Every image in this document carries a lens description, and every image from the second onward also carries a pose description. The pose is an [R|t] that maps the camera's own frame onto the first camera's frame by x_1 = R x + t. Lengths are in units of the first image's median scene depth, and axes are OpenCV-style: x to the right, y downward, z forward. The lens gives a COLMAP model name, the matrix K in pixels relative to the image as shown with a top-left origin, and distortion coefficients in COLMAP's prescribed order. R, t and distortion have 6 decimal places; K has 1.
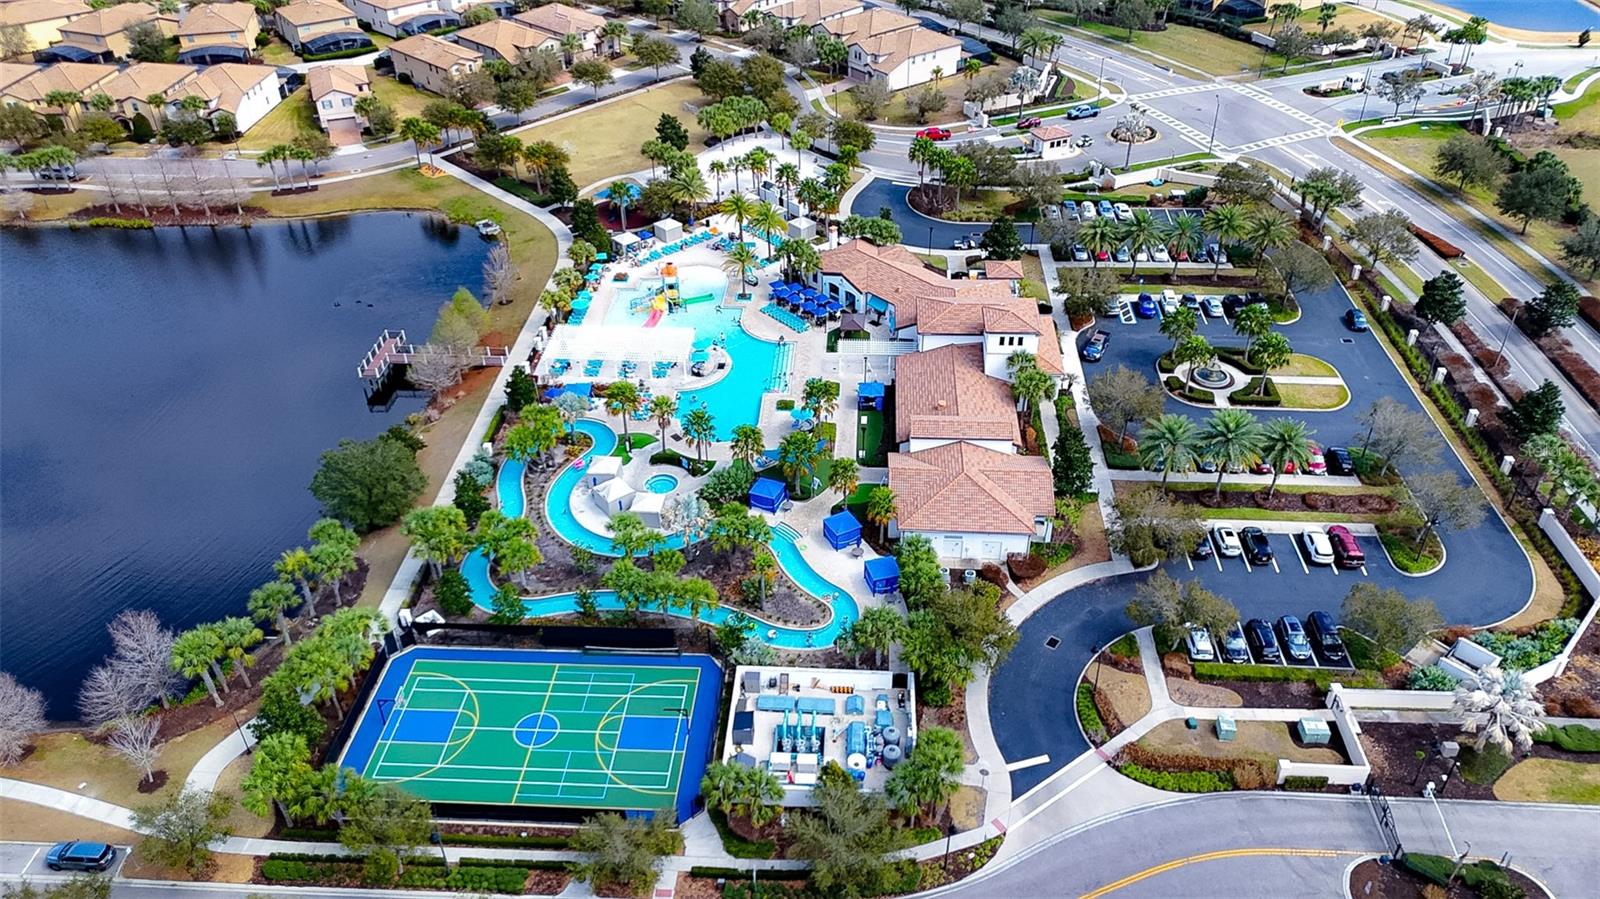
lens RADIAL K [[1169.2, 0, 805.4], [0, 1169.2, 456.0], [0, 0, 1]] dist [0.079040, -0.082045]
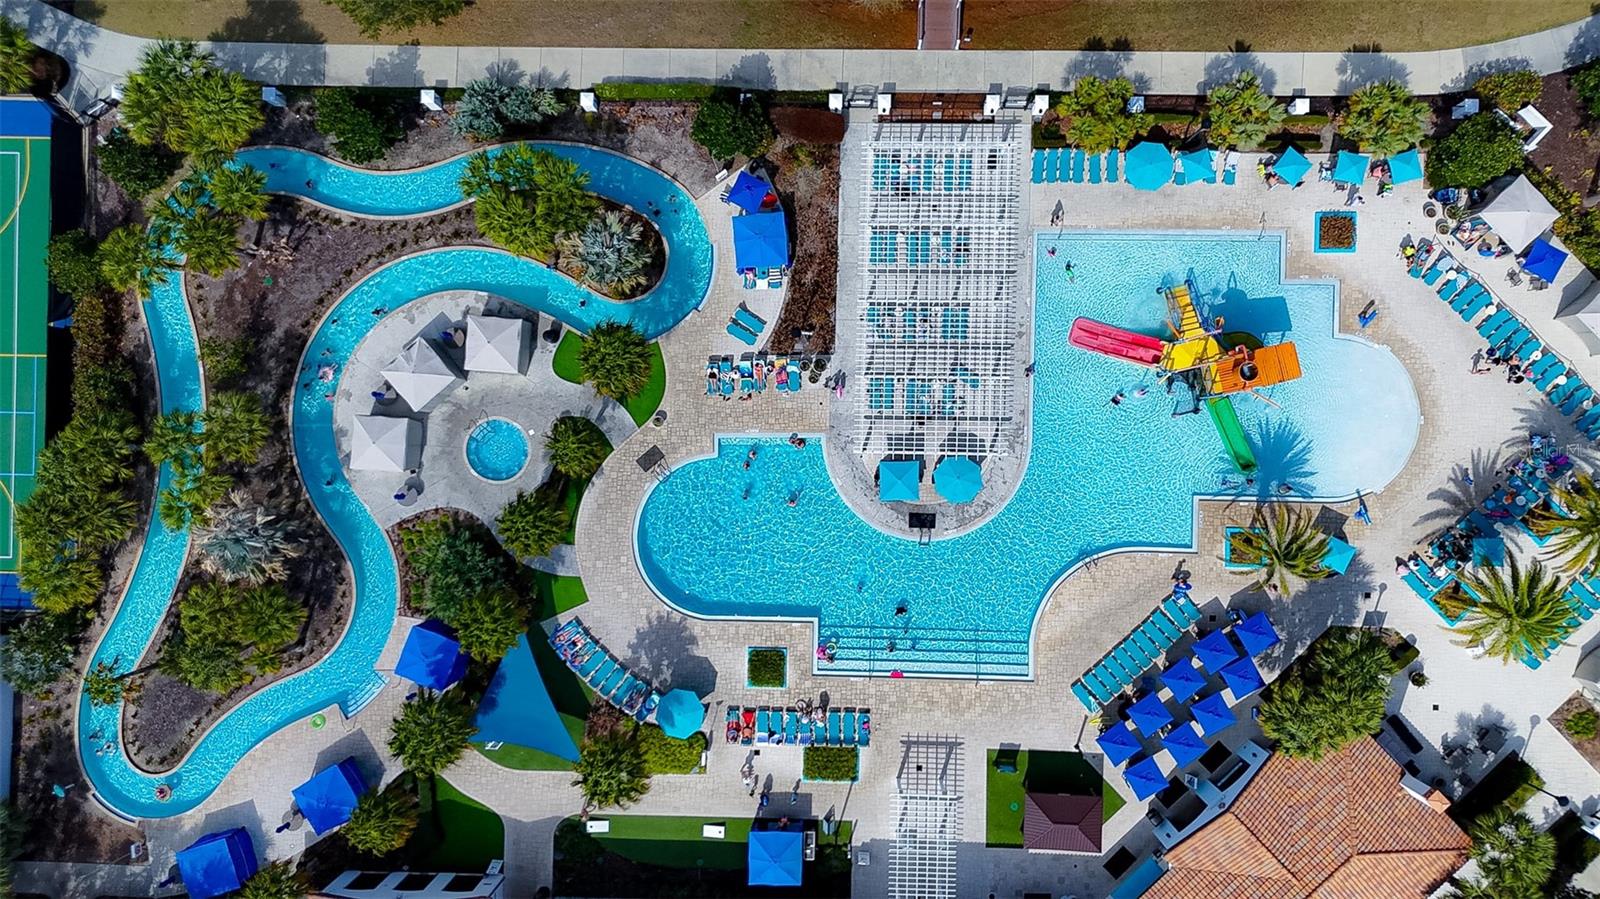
lens RADIAL K [[1169.2, 0, 810.4], [0, 1169.2, 452.8], [0, 0, 1]] dist [0.079040, -0.082045]
pose [[0.039182, 0.999194, 0.008687, -0.113026], [-0.555967, 0.014576, 0.831077, -0.473887], [0.830281, -0.037393, 0.556090, 0.762450]]
